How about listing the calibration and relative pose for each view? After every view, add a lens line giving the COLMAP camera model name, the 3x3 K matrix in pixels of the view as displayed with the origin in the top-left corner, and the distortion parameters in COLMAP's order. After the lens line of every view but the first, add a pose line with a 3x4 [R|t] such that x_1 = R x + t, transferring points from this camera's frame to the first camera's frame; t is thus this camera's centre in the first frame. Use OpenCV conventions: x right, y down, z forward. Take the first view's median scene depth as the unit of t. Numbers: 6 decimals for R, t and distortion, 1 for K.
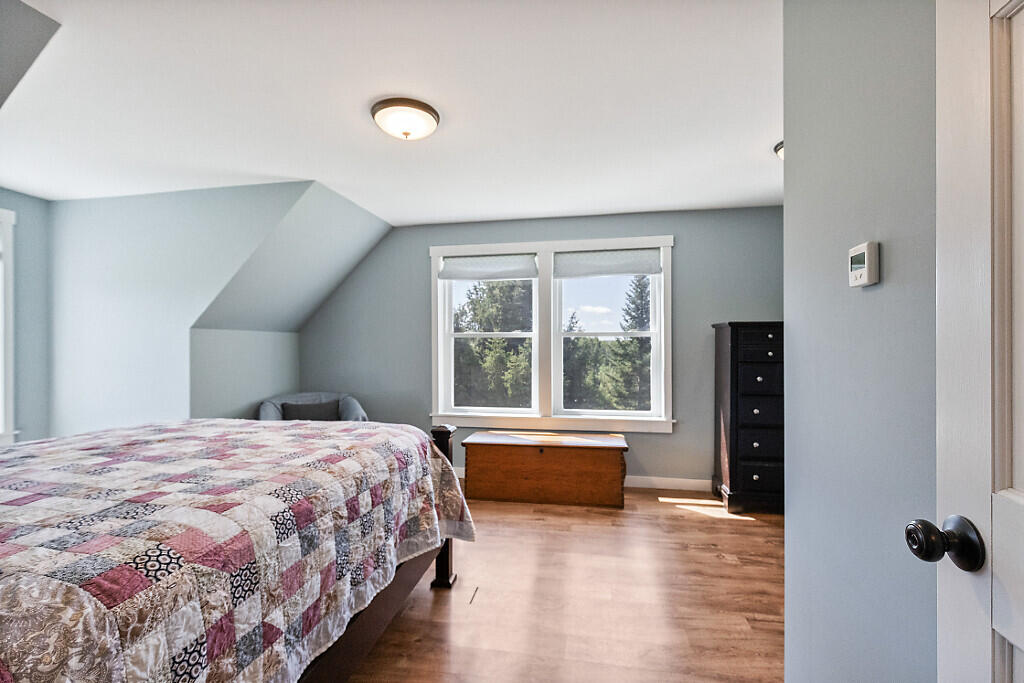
lens RADIAL K [[461.1, 0, 508.2], [0, 461.1, 340.2], [0, 0, 1]] dist [0.001657, 0.000005]
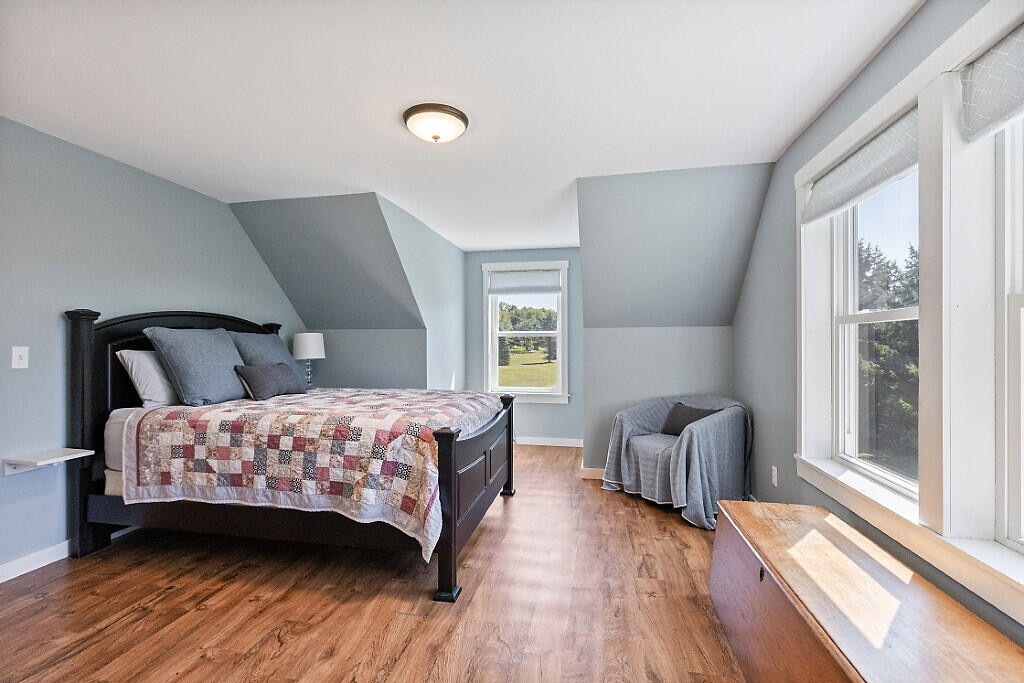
lens RADIAL K [[461.1, 0, 508.2], [0, 461.1, 340.2], [0, 0, 1]] dist [0.001657, 0.000005]
pose [[-0.021224, -0.006498, -0.999754, 1.312458], [0.017168, 0.999829, -0.006863, 0.028940], [0.999627, -0.017309, -0.021109, 1.899242]]
